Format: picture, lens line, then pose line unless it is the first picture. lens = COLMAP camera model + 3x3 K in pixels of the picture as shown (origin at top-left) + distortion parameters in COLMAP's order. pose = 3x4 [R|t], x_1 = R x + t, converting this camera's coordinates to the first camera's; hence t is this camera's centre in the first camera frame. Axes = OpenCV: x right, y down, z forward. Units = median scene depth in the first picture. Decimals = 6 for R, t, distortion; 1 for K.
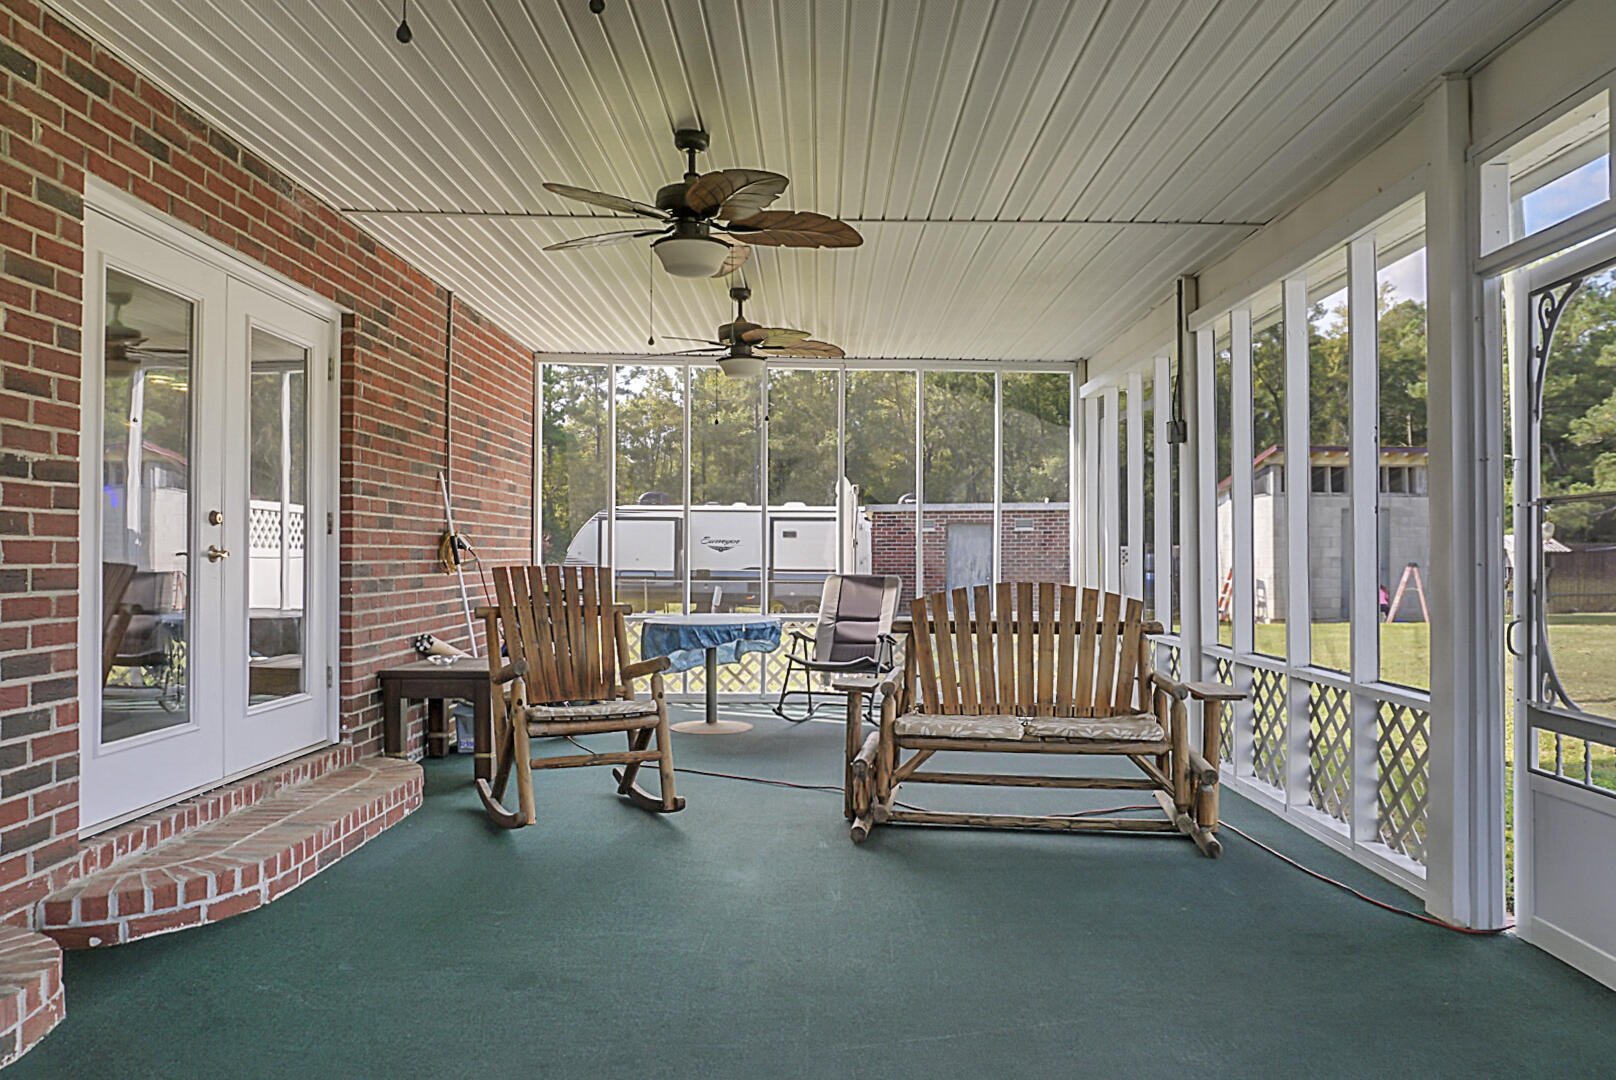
lens RADIAL K [[1091.5, 0, 787.9], [0, 1091.5, 561.1], [0, 0, 1]] dist [-0.062174, 0.057529]
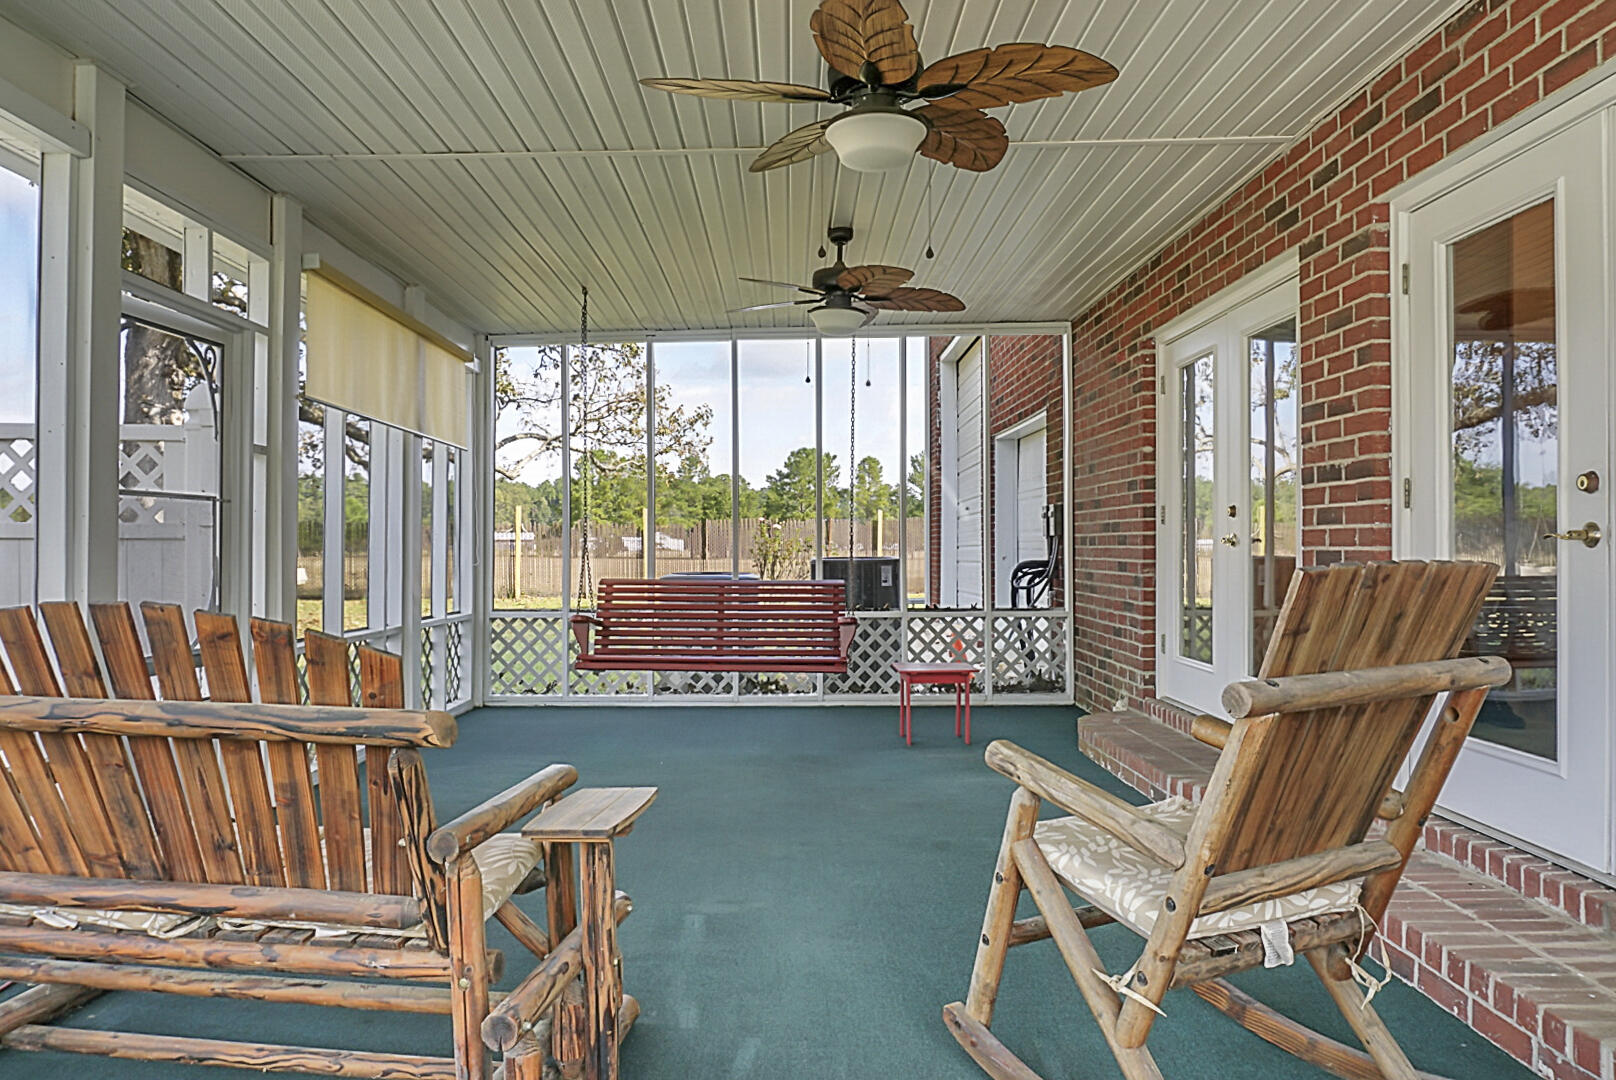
lens RADIAL K [[1139.5, 0, 812.7], [0, 1139.5, 531.6], [0, 0, 1]] dist [-0.037425, 0.001388]
pose [[-0.998756, -0.004047, -0.049702, -0.003478], [-0.003540, 0.999941, -0.010286, 0.000368], [0.049741, -0.010098, -0.998711, 1.469103]]
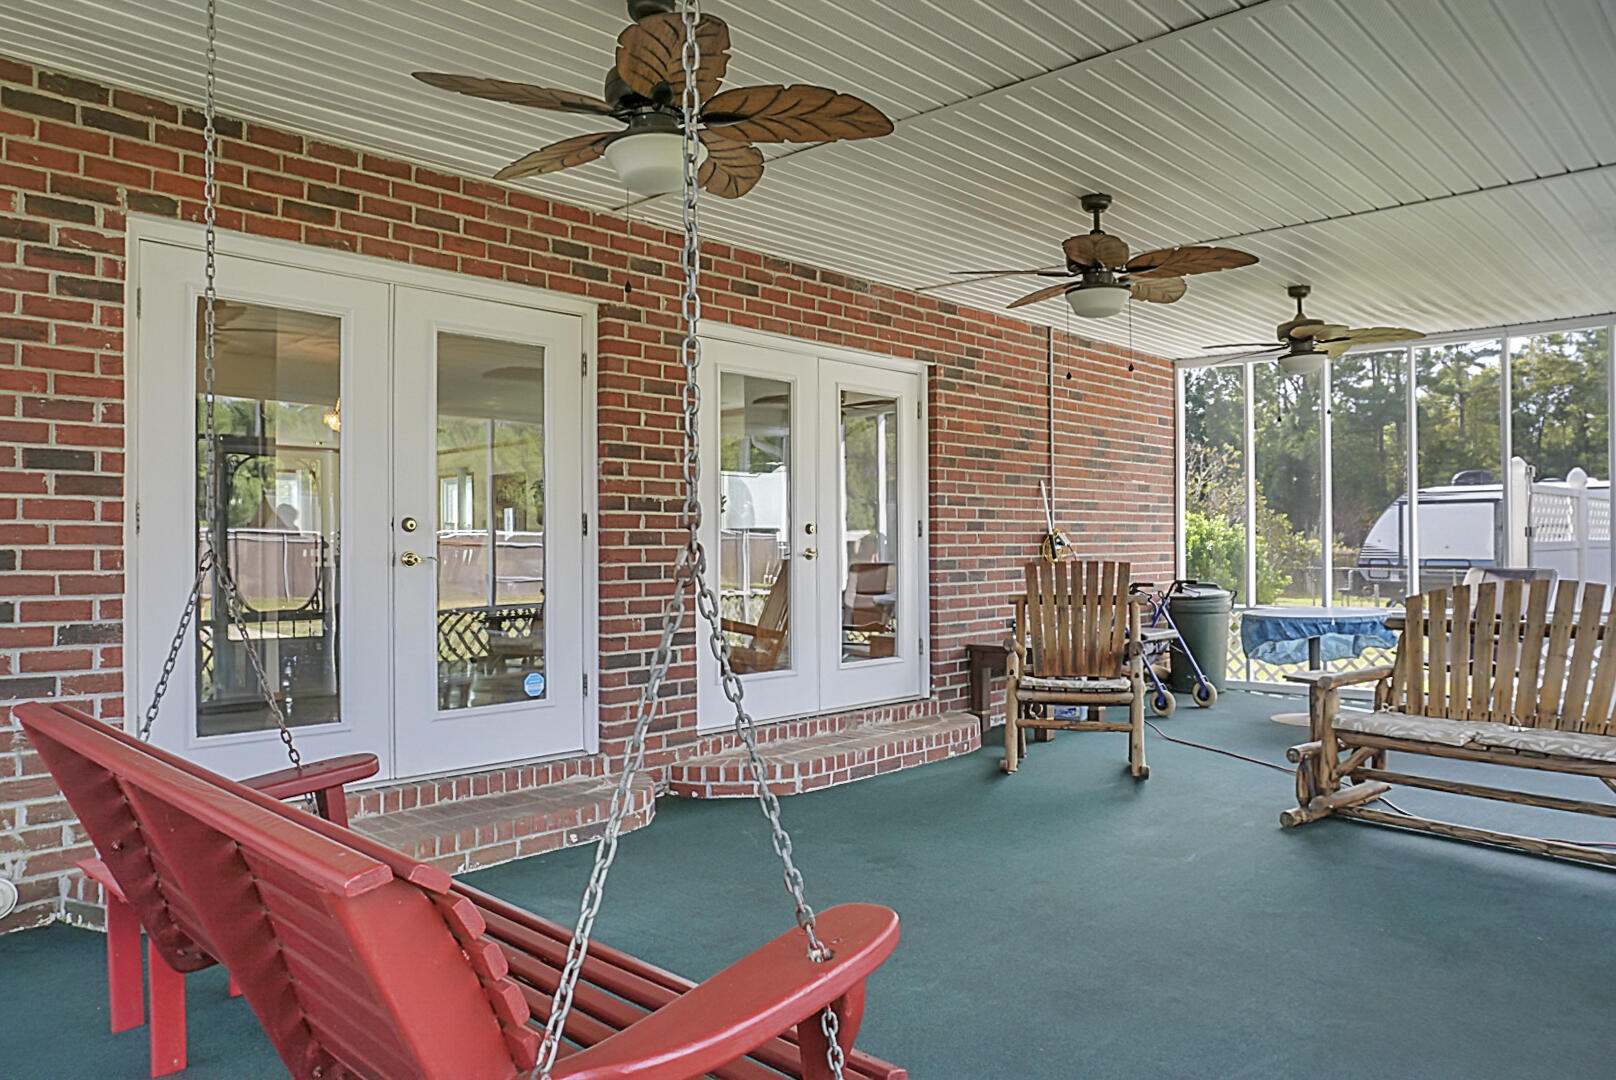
lens RADIAL K [[1088.4, 0, 807.1], [0, 1088.4, 550.3], [0, 0, 1]] dist [-0.033872, 0.006253]
pose [[0.743845, -0.006163, -0.668324, 0.378499], [0.006522, 0.999977, -0.001963, -0.007535], [0.668321, -0.002899, 0.743867, -0.071584]]
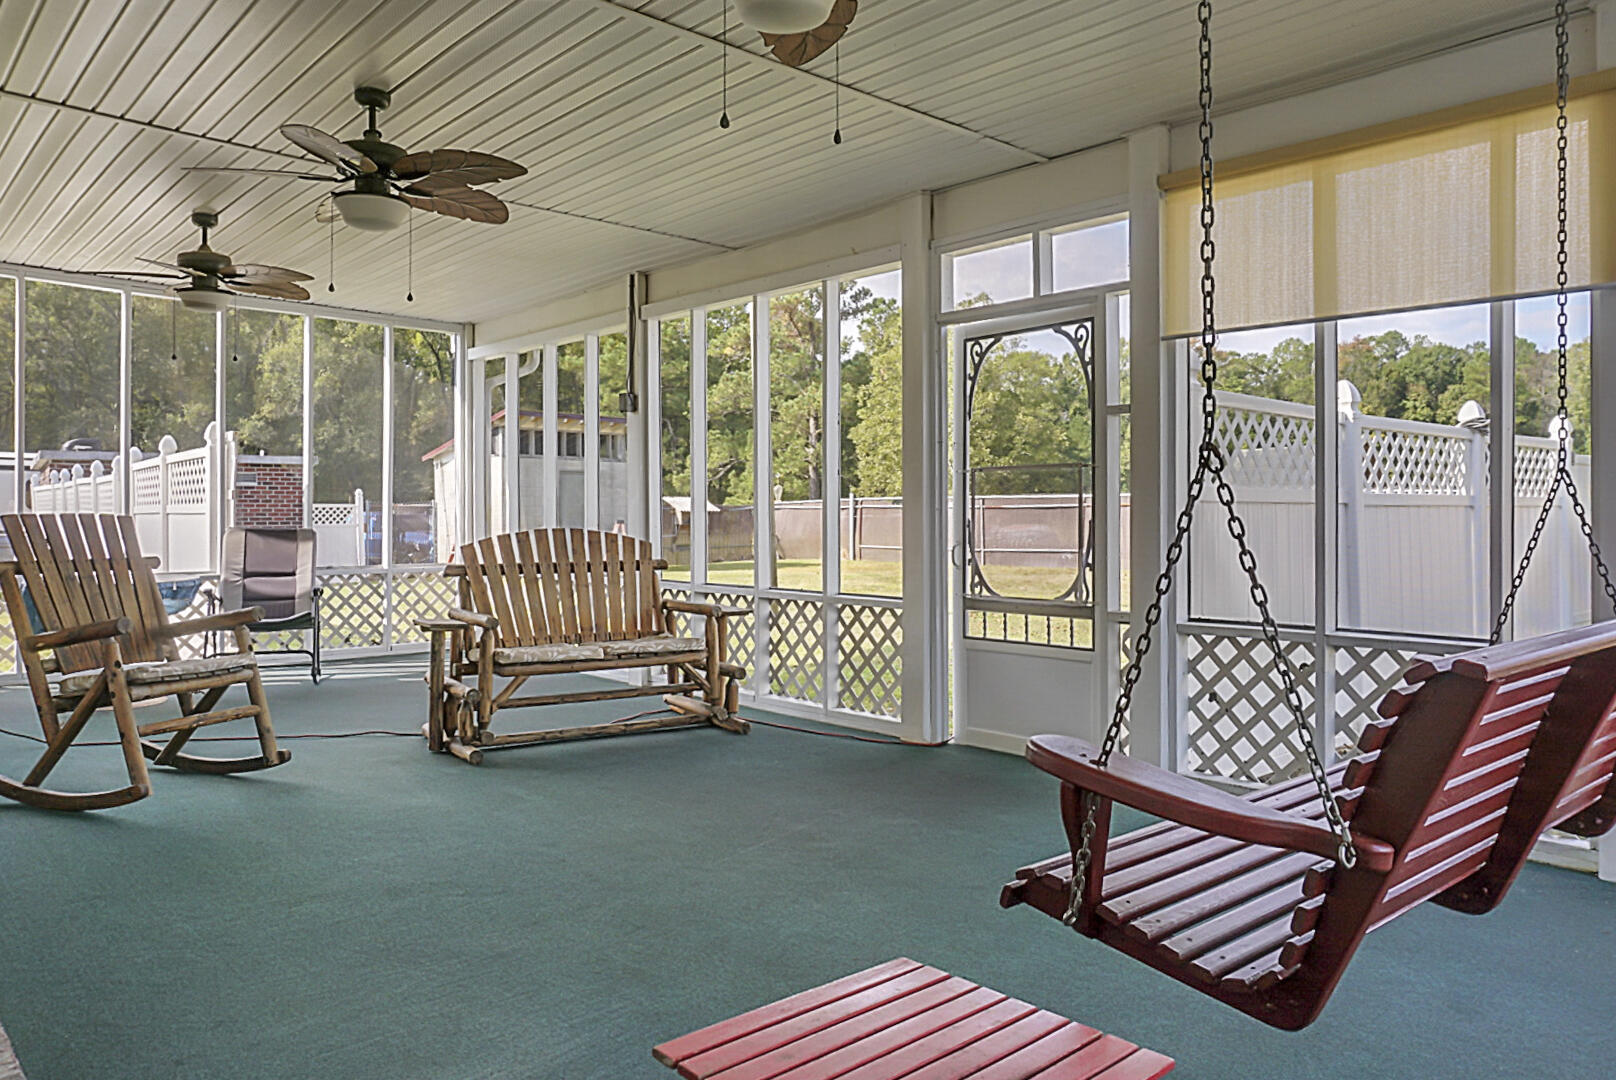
lens RADIAL K [[1139.5, 0, 812.7], [0, 1139.5, 531.6], [0, 0, 1]] dist [-0.037425, 0.001388]
pose [[0.730858, -0.009613, 0.682462, -0.422855], [0.003580, 0.999941, 0.010252, 0.012461], [-0.682521, -0.005049, 0.730849, -0.058262]]
